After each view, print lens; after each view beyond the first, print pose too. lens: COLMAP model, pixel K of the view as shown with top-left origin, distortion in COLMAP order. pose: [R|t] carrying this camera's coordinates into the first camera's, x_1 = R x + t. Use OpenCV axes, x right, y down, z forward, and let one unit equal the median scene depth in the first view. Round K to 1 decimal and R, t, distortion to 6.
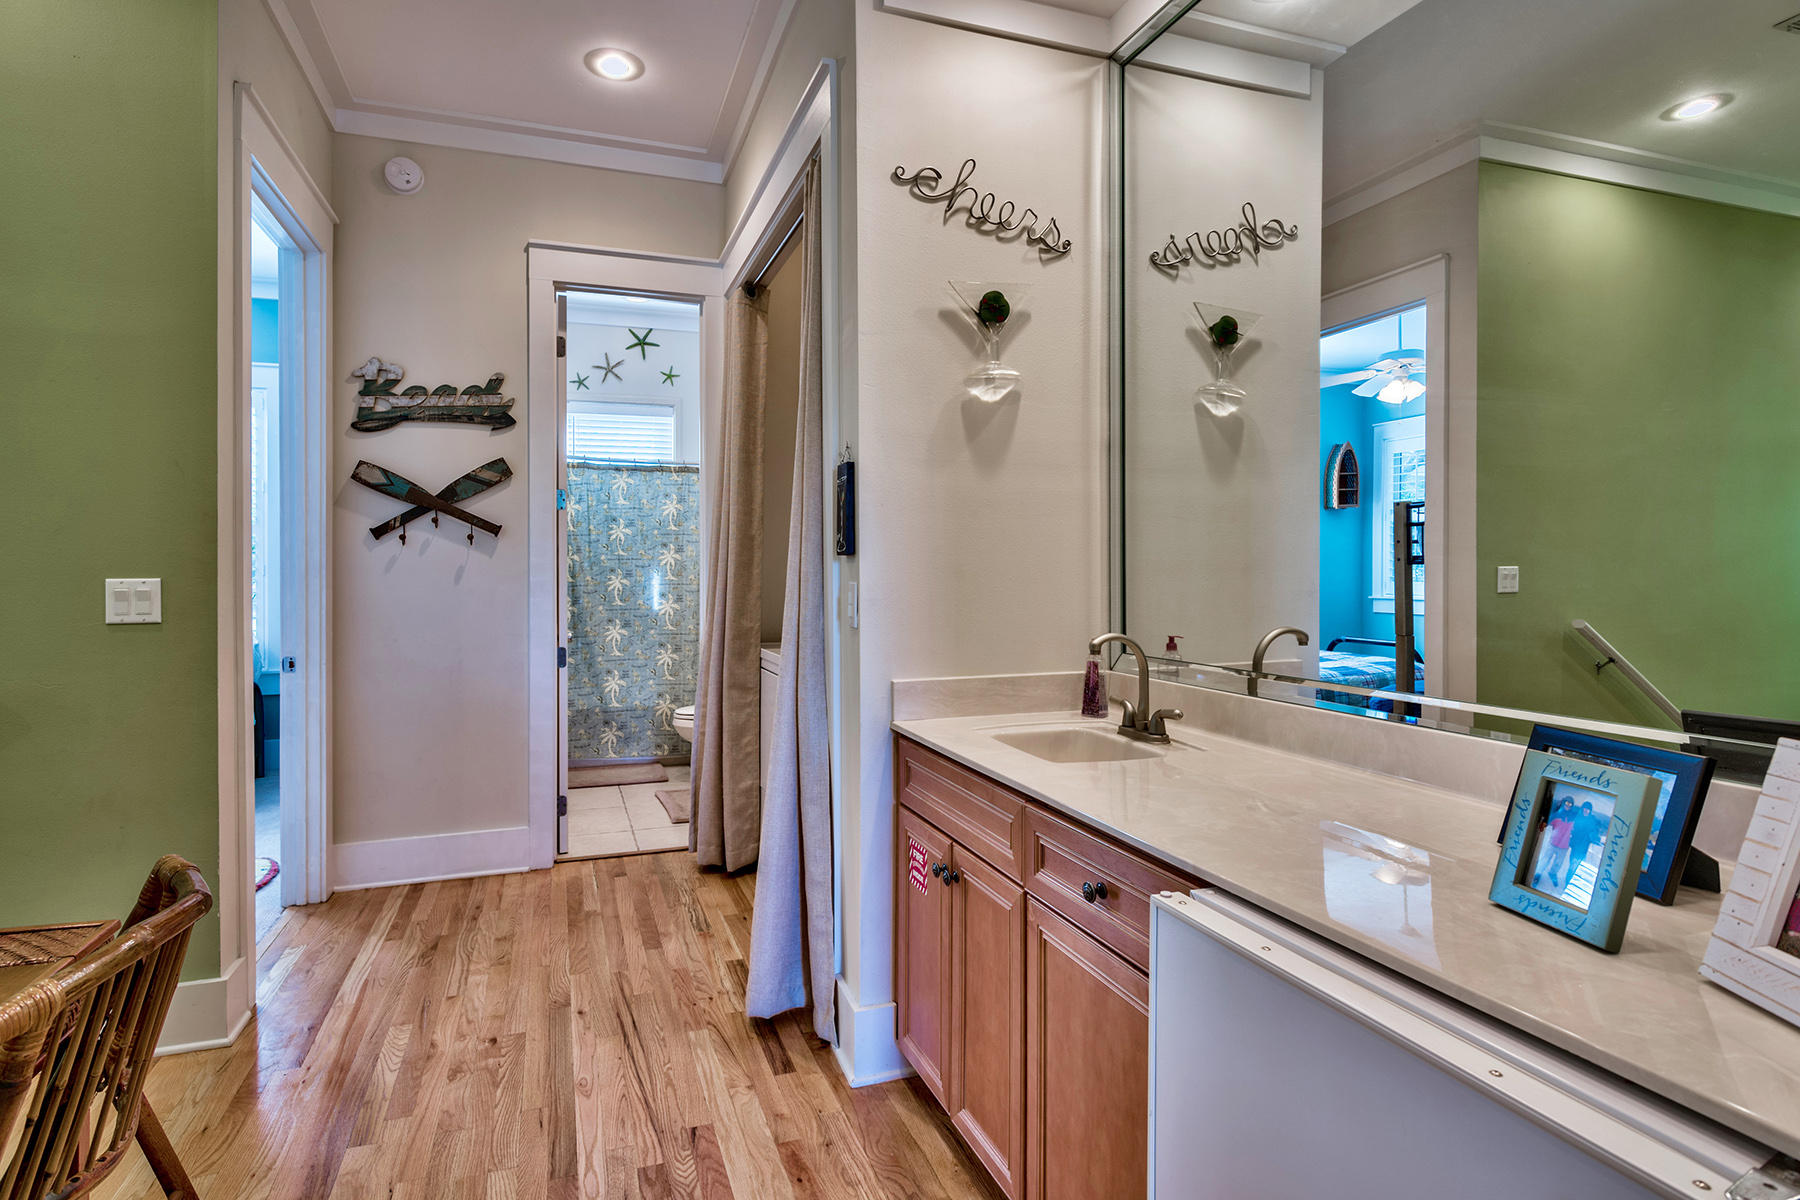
lens RADIAL K [[892.6, 0, 900.0], [0, 892.6, 600.0], [0, 0, 1]] dist [-0.004890, -0.001085]
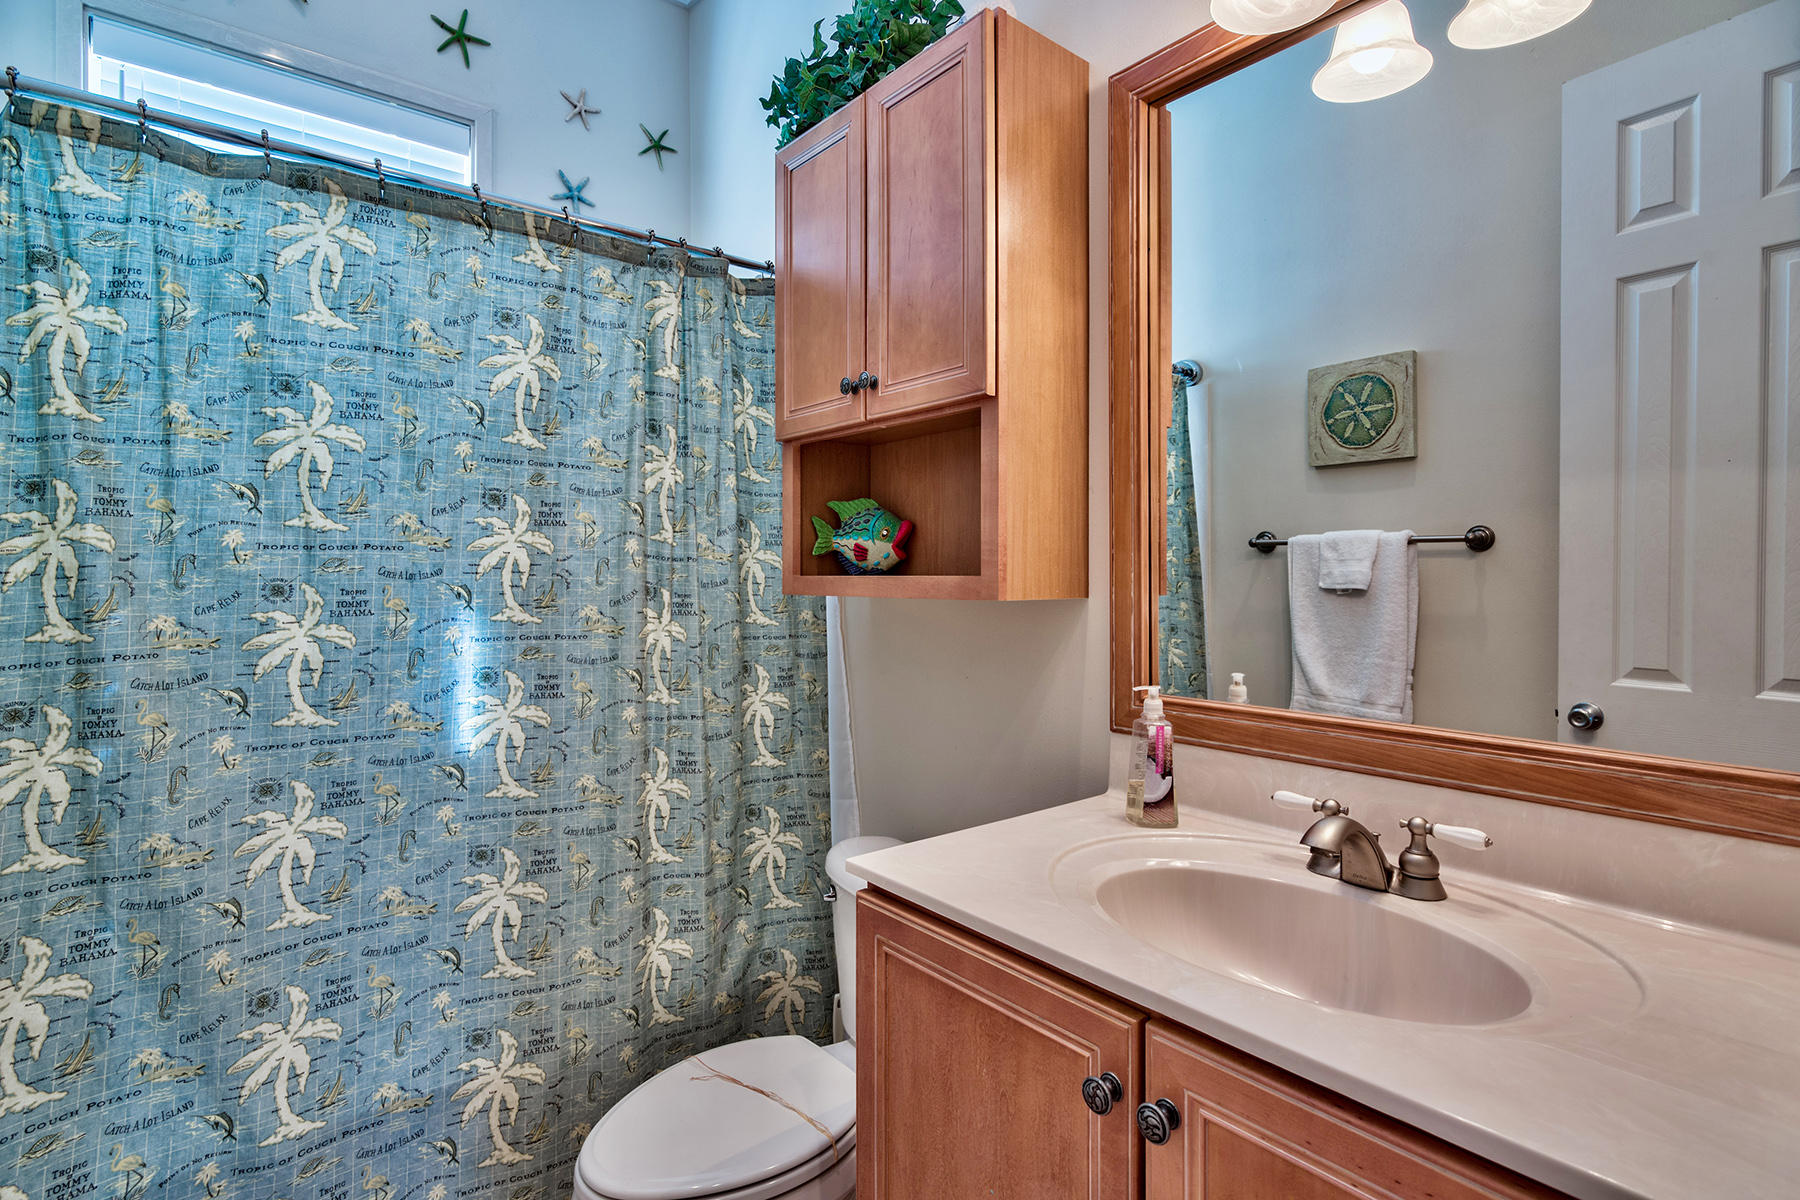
lens RADIAL K [[892.6, 0, 900.0], [0, 892.6, 600.0], [0, 0, 1]] dist [-0.004890, -0.001085]
pose [[0.949941, -0.005531, 0.312382, -0.233656], [0.010217, 0.999858, -0.013366, -0.025195], [-0.312264, 0.015889, 0.949863, 0.705339]]
